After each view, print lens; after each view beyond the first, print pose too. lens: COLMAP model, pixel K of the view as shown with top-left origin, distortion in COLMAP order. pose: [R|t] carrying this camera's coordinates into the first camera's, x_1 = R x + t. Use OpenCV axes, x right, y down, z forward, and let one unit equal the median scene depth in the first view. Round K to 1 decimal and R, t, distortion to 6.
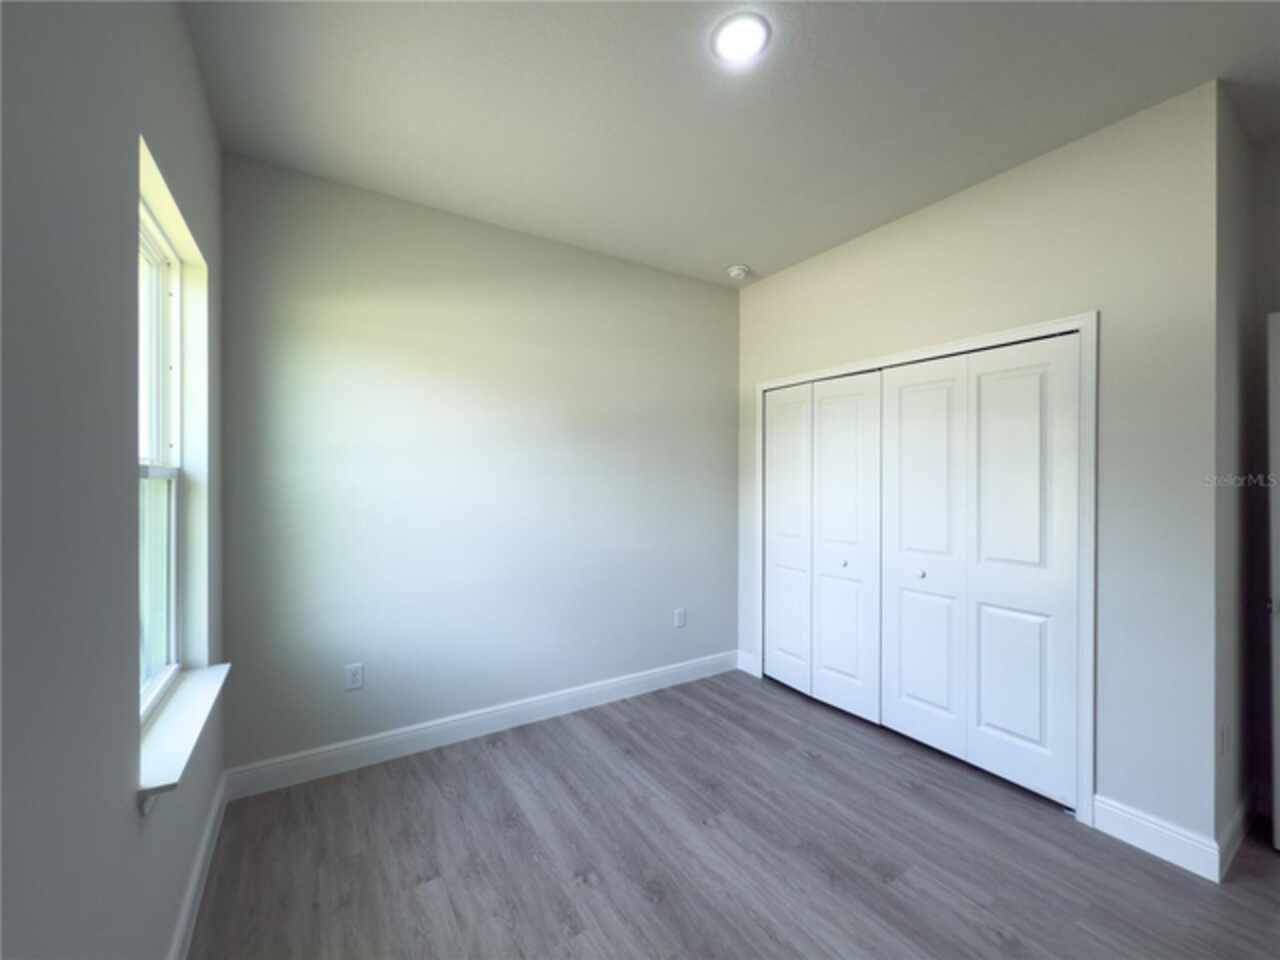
lens RADIAL K [[513.8, 0, 658.2], [0, 513.8, 473.7], [0, 0, 1]] dist [0.001361, 0.000294]
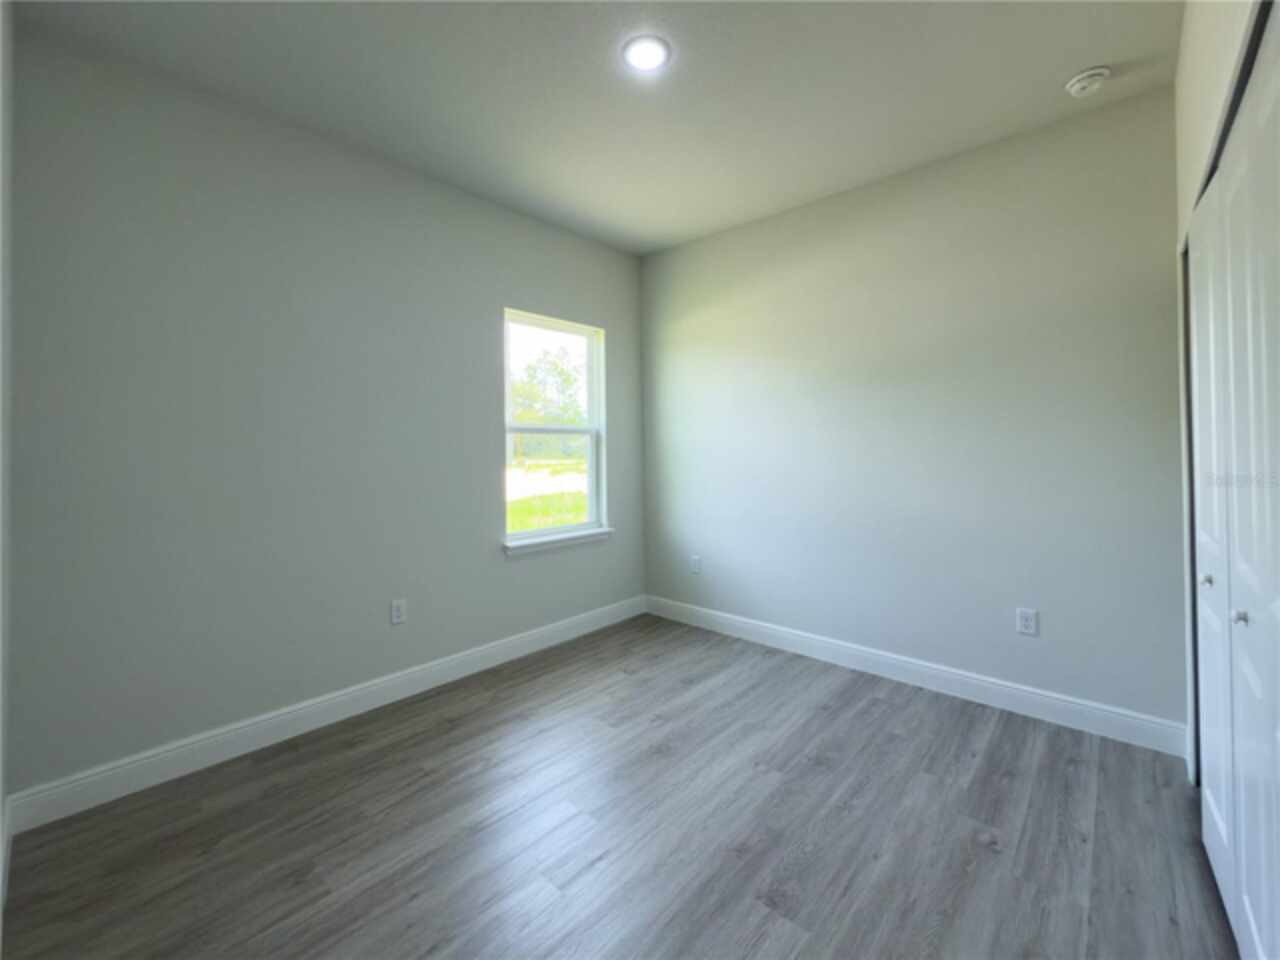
lens RADIAL K [[539.5, 0, 635.7], [0, 539.5, 449.6], [0, 0, 1]] dist [0.000037, -0.000034]
pose [[0.248399, -0.004891, -0.968645, 0.888439], [0.019272, 0.999814, -0.000107, 0.051172], [0.968466, -0.018641, 0.248447, 0.437167]]
